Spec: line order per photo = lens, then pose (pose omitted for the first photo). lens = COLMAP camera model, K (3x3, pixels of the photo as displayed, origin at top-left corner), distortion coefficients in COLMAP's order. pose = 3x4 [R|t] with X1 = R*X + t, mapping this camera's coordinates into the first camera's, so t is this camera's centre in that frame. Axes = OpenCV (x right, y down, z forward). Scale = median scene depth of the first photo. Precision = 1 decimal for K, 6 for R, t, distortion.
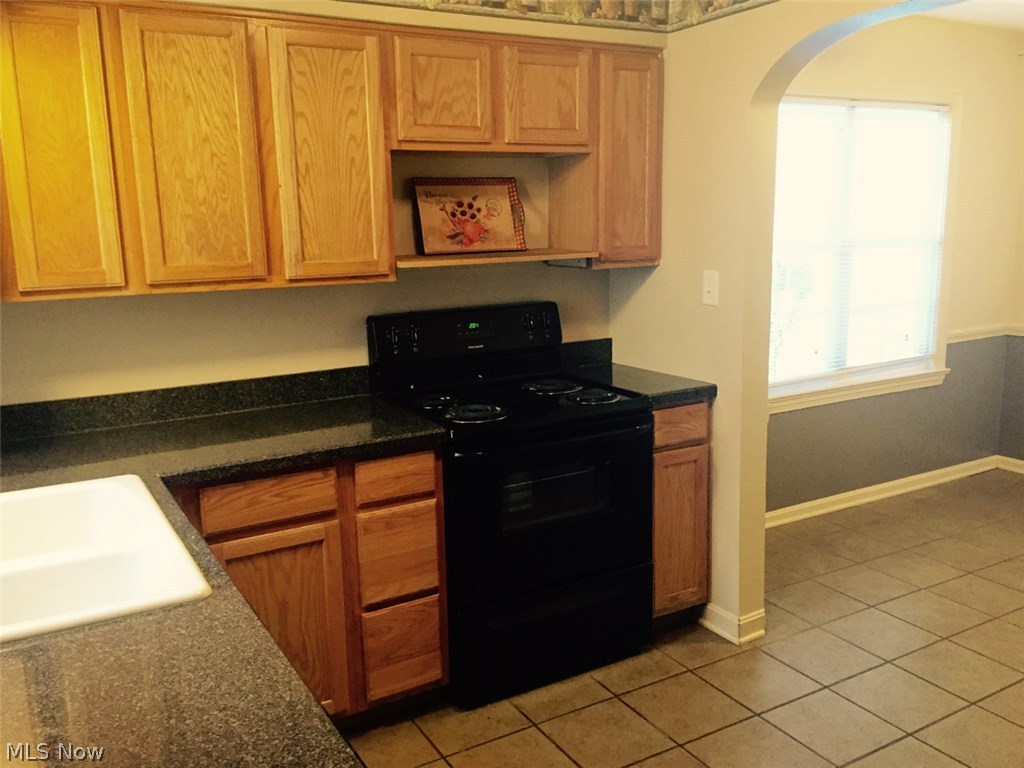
lens RADIAL K [[869.2, 0, 512.0], [0, 869.2, 384.0], [0, 0, 1]] dist [0.010123, -0.004104]
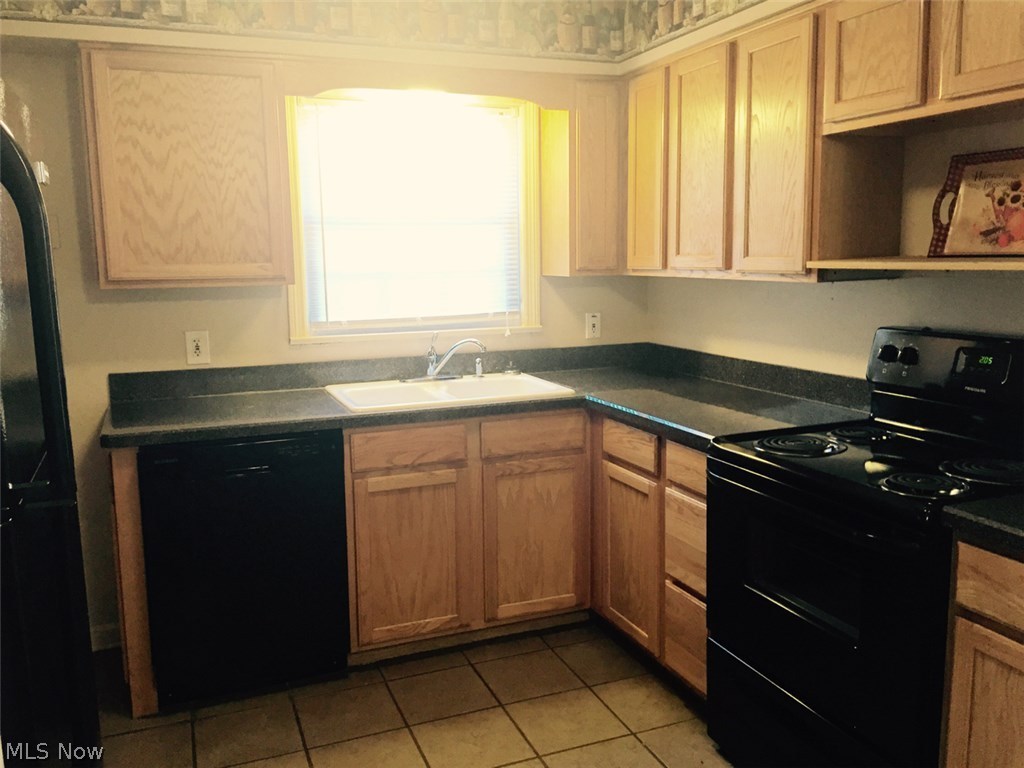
lens RADIAL K [[869.2, 0, 512.0], [0, 869.2, 384.0], [0, 0, 1]] dist [0.010123, -0.004104]
pose [[-0.140430, 0.177419, -0.974065, 0.751700], [-0.161001, 0.966627, 0.199276, -0.136691], [0.976912, 0.184810, -0.107179, 0.759738]]
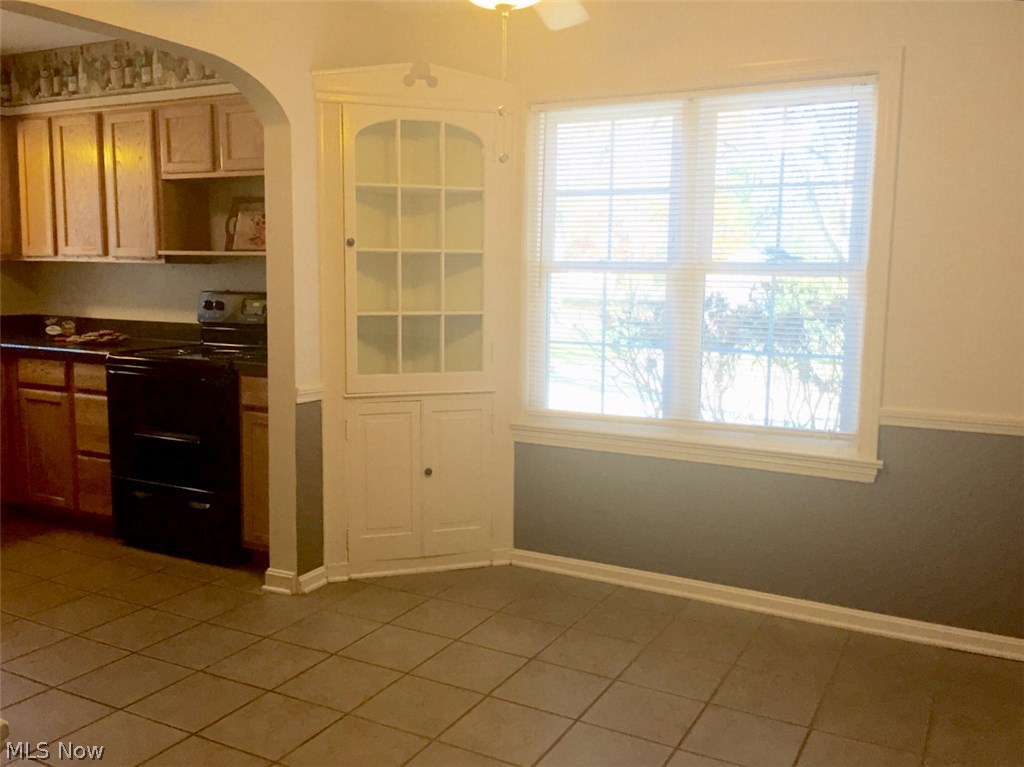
lens RADIAL K [[947.3, 0, 512.0], [0, 947.3, 383.5], [0, 0, 1]] dist [0.050784, -0.011047]
pose [[0.526489, 0.137924, -0.838920, 1.545555], [-0.183670, 0.981903, 0.046165, -0.094701], [0.830106, 0.129779, 0.542293, 0.581901]]
